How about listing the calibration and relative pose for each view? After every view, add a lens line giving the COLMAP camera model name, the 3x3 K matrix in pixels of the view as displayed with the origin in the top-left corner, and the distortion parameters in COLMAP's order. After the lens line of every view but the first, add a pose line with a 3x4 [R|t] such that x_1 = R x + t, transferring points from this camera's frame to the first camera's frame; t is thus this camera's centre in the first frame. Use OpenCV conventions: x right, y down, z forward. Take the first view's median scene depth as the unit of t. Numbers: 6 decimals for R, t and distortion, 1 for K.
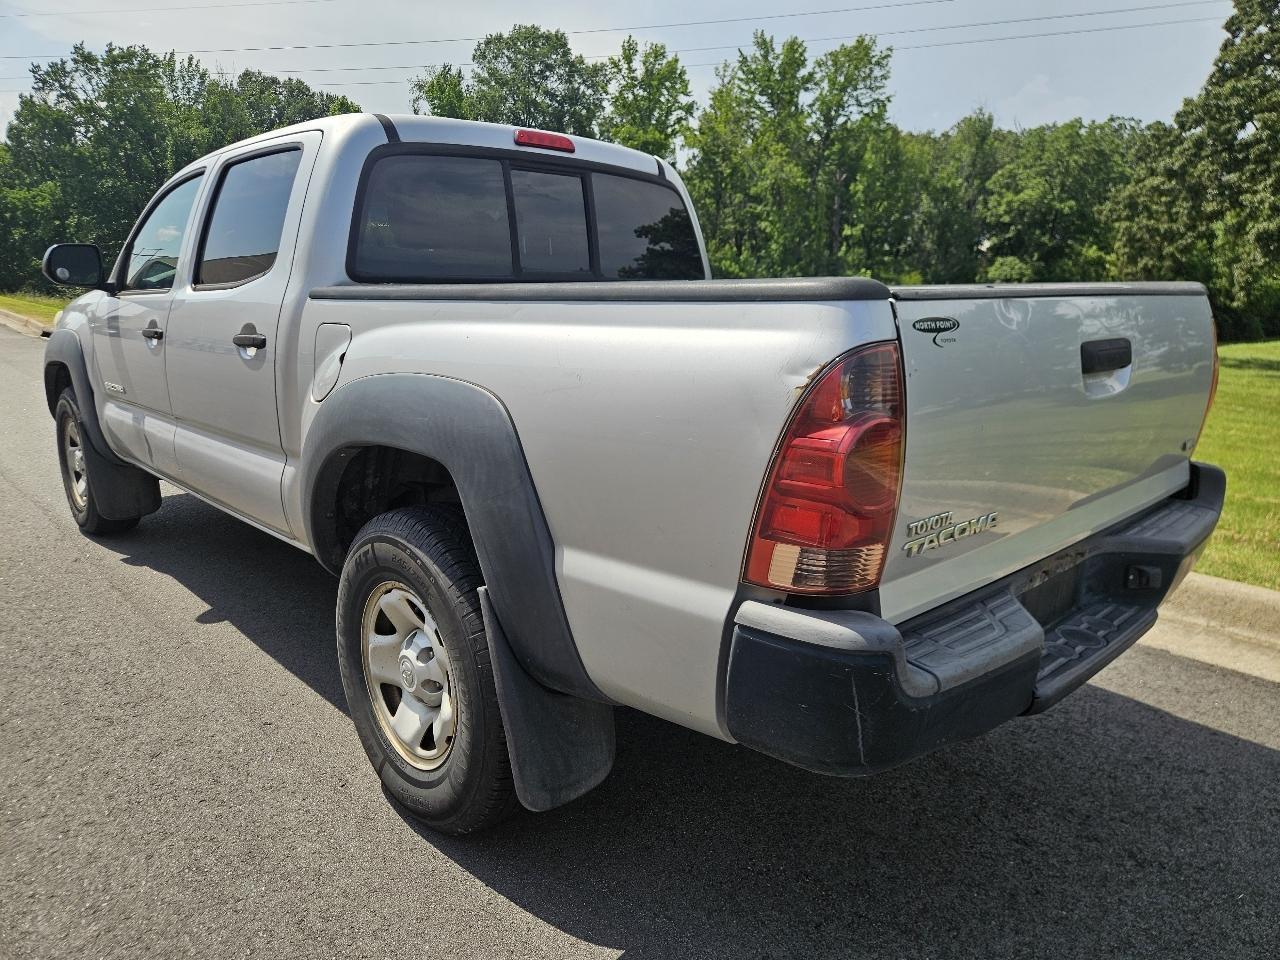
lens RADIAL K [[861.8, 0, 626.5], [0, 861.8, 479.4], [0, 0, 1]] dist [0.066991, -0.053615]
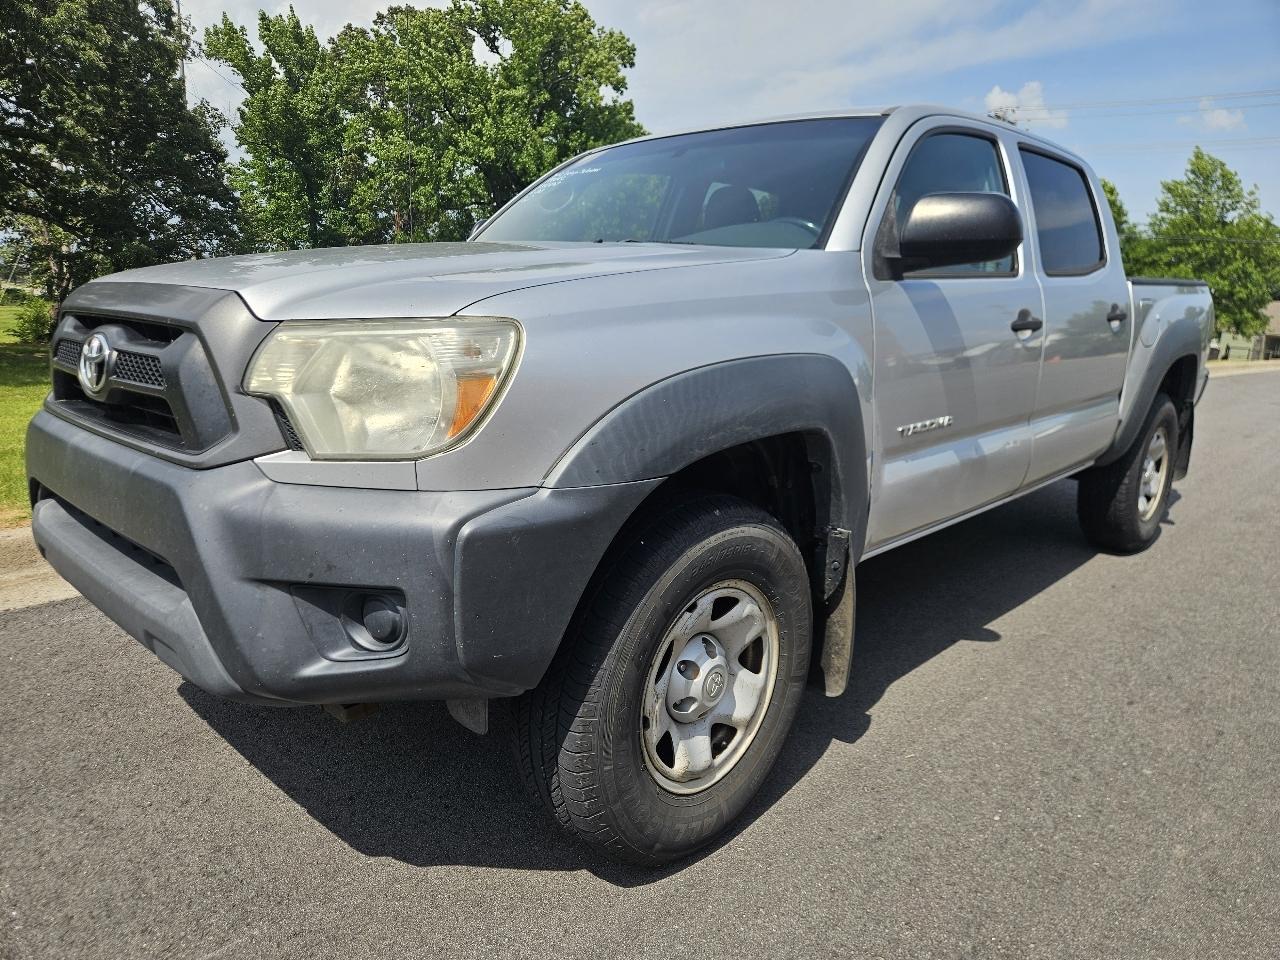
lens RADIAL K [[861.8, 0, 626.5], [0, 861.8, 479.4], [0, 0, 1]] dist [0.066991, -0.053615]
pose [[-0.059782, -0.220221, 0.973616, -1.937326], [0.191363, 0.954742, 0.227701, -0.410494], [-0.979697, 0.199927, -0.014935, 2.003146]]
